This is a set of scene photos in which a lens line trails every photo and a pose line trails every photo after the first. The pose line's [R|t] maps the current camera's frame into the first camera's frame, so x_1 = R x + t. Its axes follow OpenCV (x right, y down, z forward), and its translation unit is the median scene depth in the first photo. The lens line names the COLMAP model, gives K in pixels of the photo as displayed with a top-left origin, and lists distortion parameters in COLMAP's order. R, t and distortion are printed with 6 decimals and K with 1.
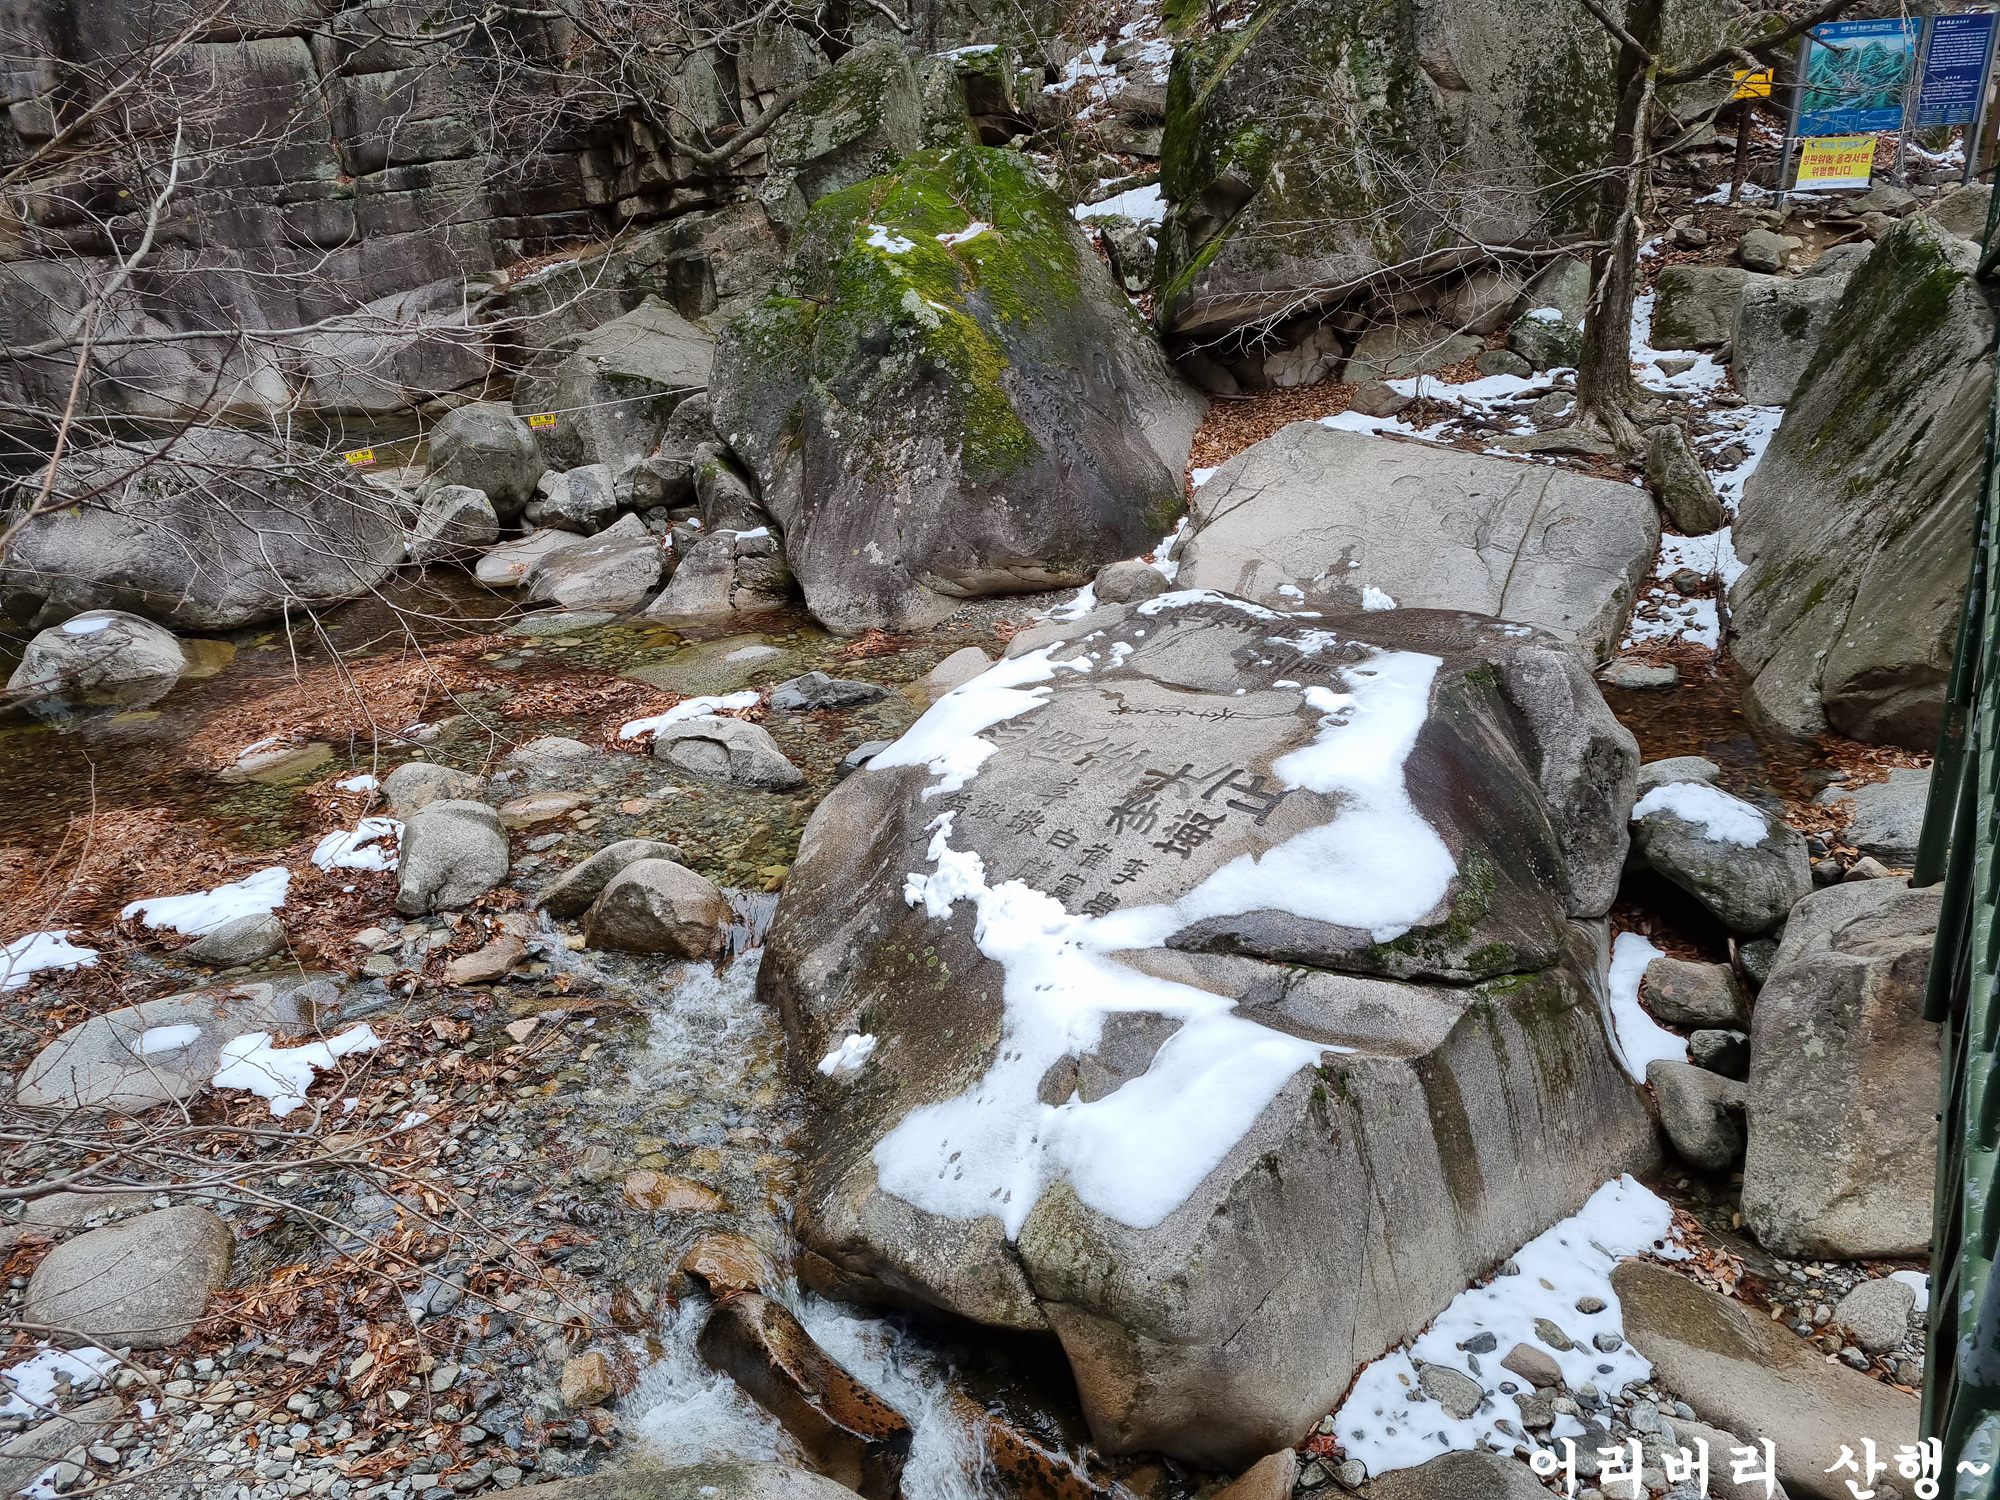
lens RADIAL K [[1472.5, 0, 987.3], [0, 1472.5, 772.5], [0, 0, 1]] dist [0.057454, -0.038007]
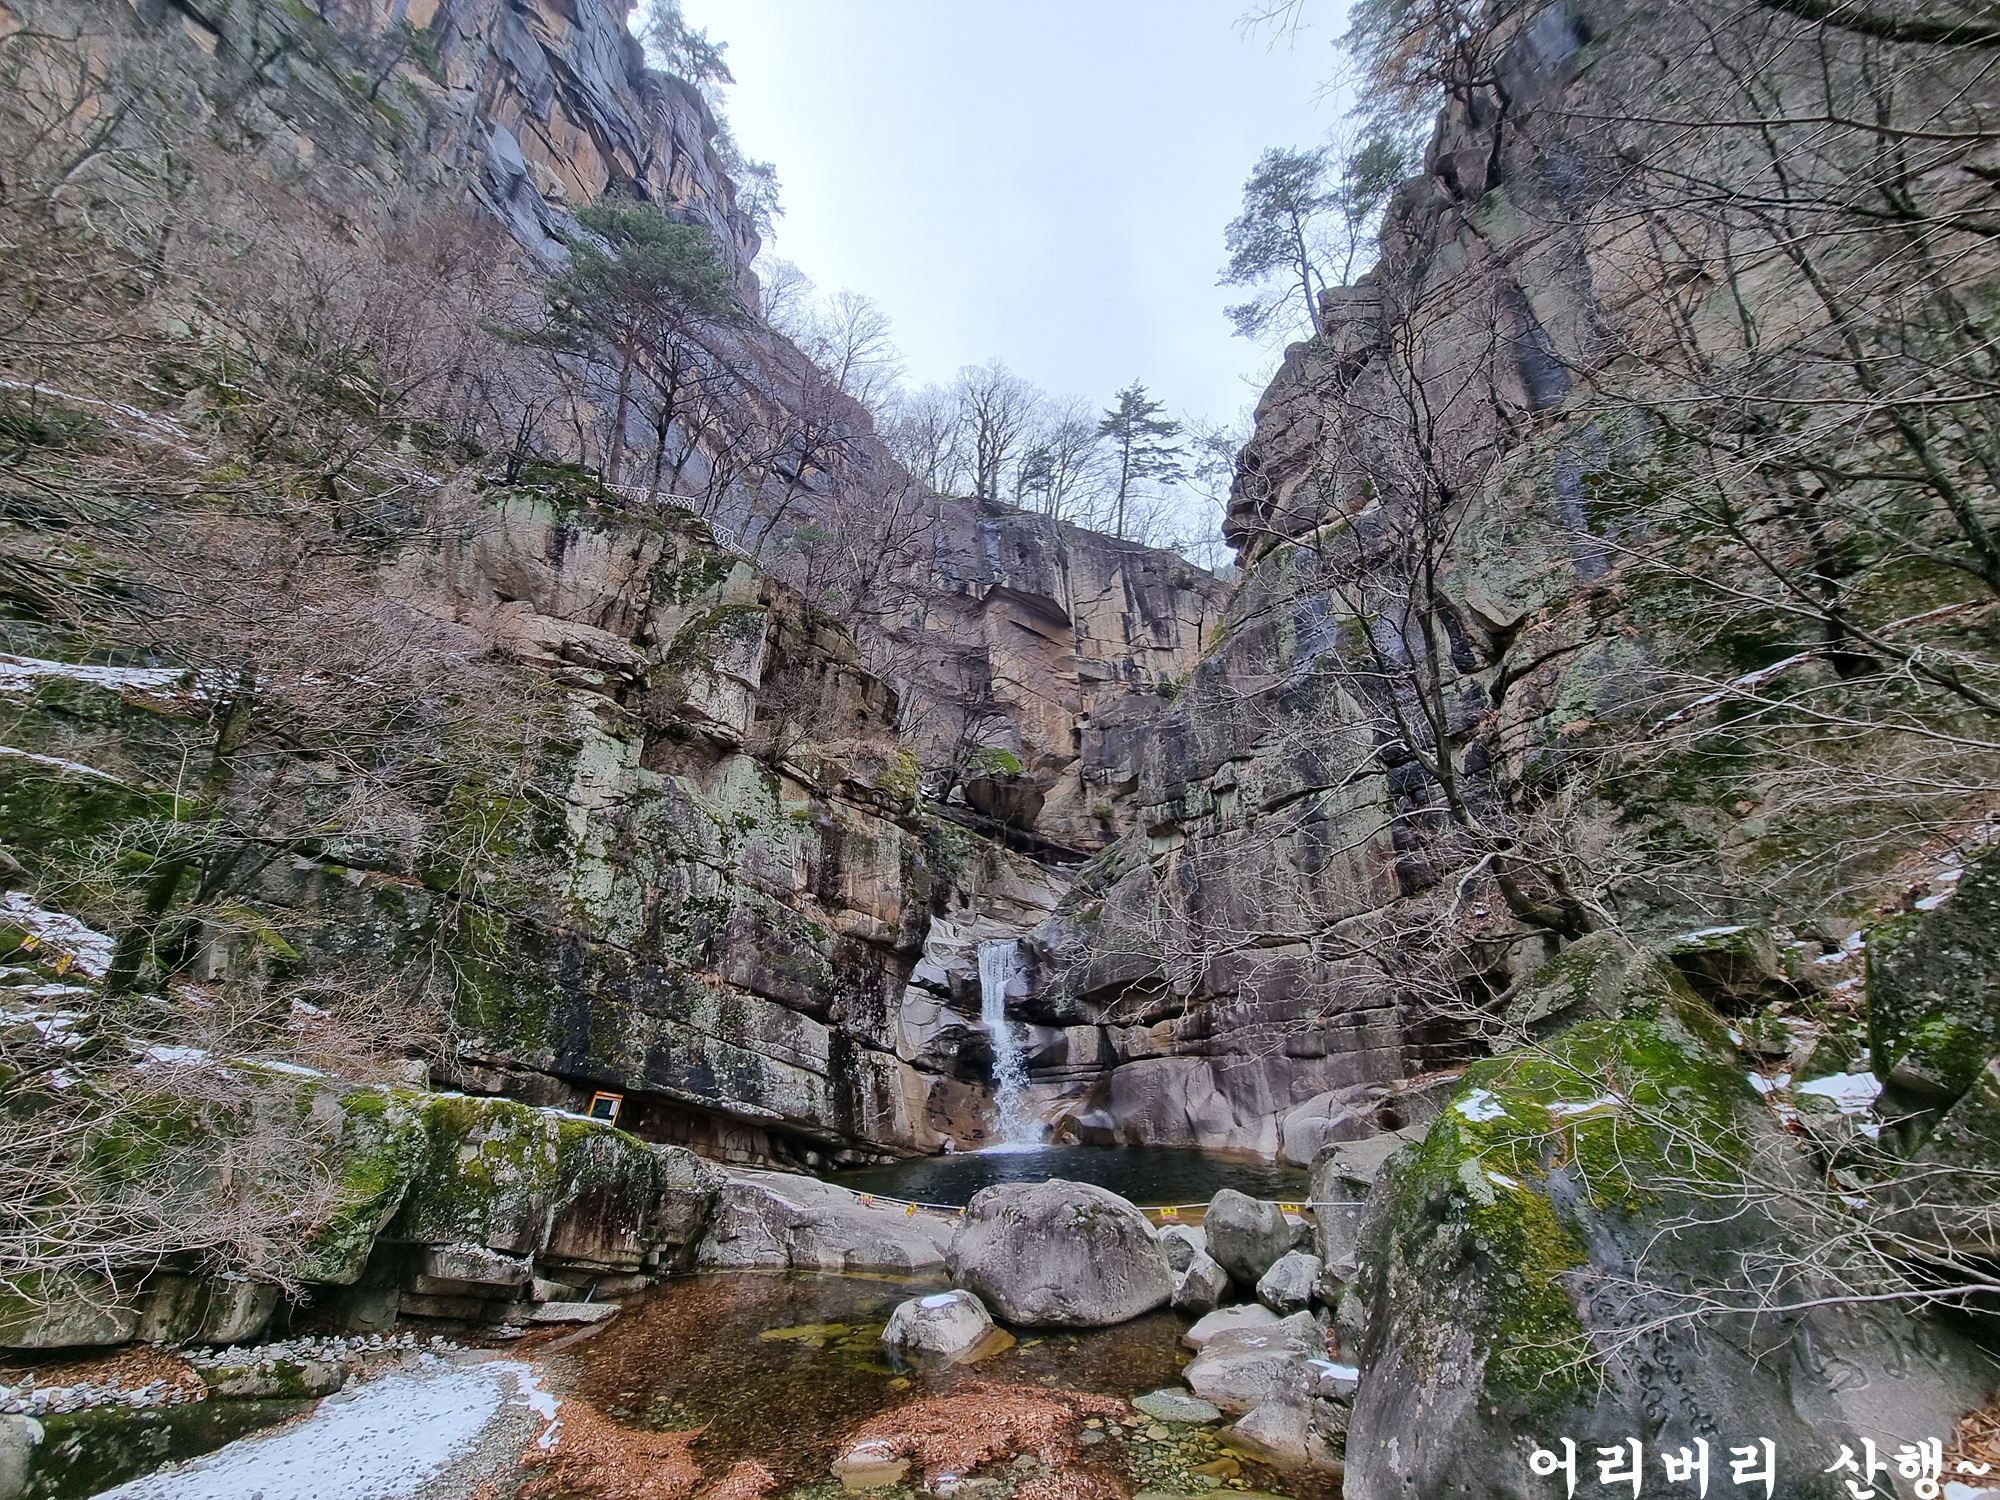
lens RADIAL K [[810.1, 0, 998.1], [0, 810.1, 743.2], [0, 0, 1]] dist [-0.002349, -0.000685]
pose [[0.594975, -0.234777, -0.768690, 0.237795], [-0.303323, 0.820079, -0.485248, -0.167317], [0.744312, 0.521872, 0.416713, 0.312183]]
